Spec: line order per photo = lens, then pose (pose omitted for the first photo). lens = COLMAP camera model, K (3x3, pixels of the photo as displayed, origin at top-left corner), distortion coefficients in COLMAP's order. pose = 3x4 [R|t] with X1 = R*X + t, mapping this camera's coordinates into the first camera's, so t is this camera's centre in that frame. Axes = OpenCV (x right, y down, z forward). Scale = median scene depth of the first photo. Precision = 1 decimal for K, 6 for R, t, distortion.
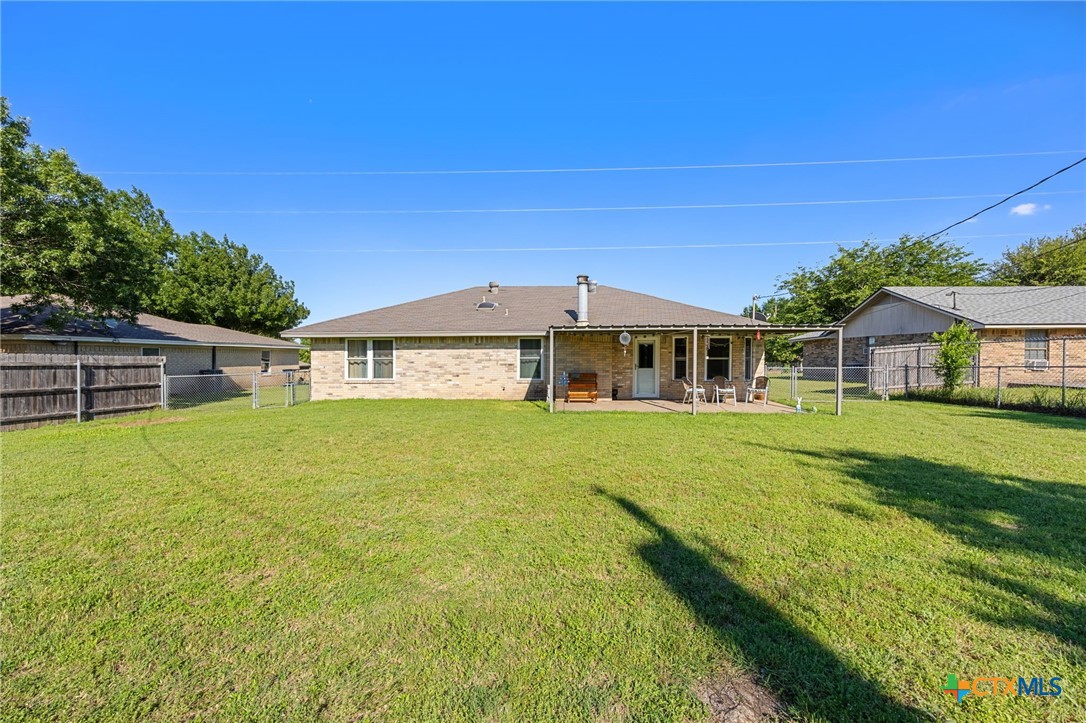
lens RADIAL K [[438.9, 0, 543.0], [0, 438.9, 361.5], [0, 0, 1]] dist [-0.001202, 0.000113]
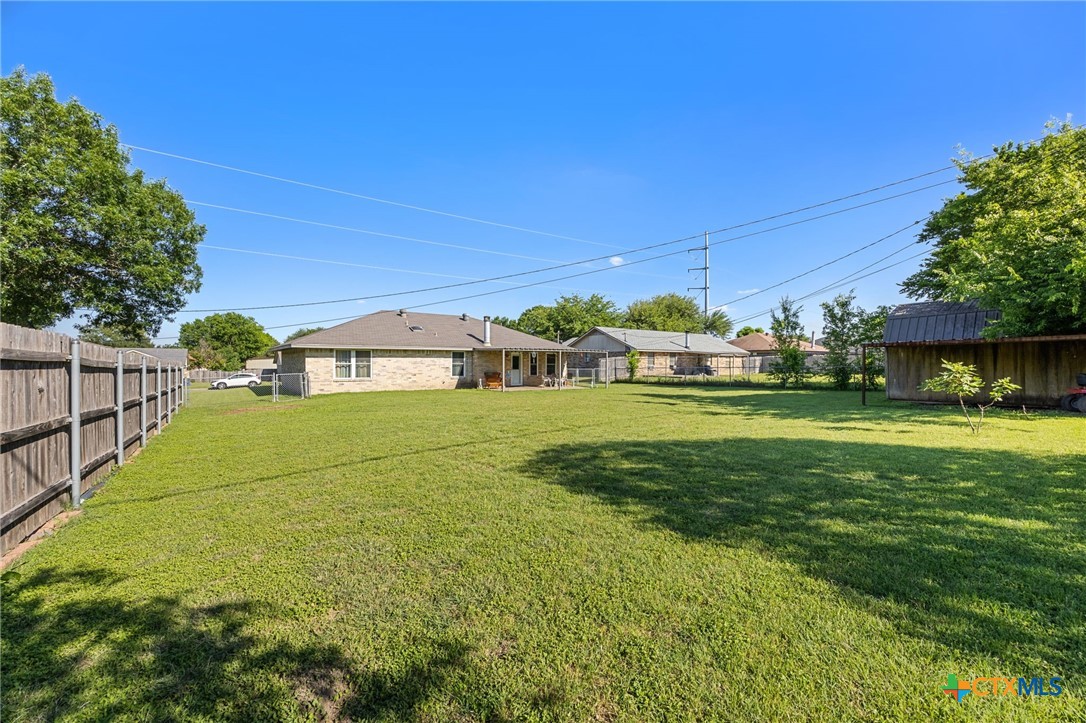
lens RADIAL K [[438.9, 0, 543.0], [0, 438.9, 361.5], [0, 0, 1]] dist [-0.001202, 0.000113]
pose [[0.785455, 0.006106, 0.618889, -0.793873], [-0.001984, 0.999971, -0.007347, -0.004463], [-0.618916, 0.004542, 0.785444, -0.487623]]
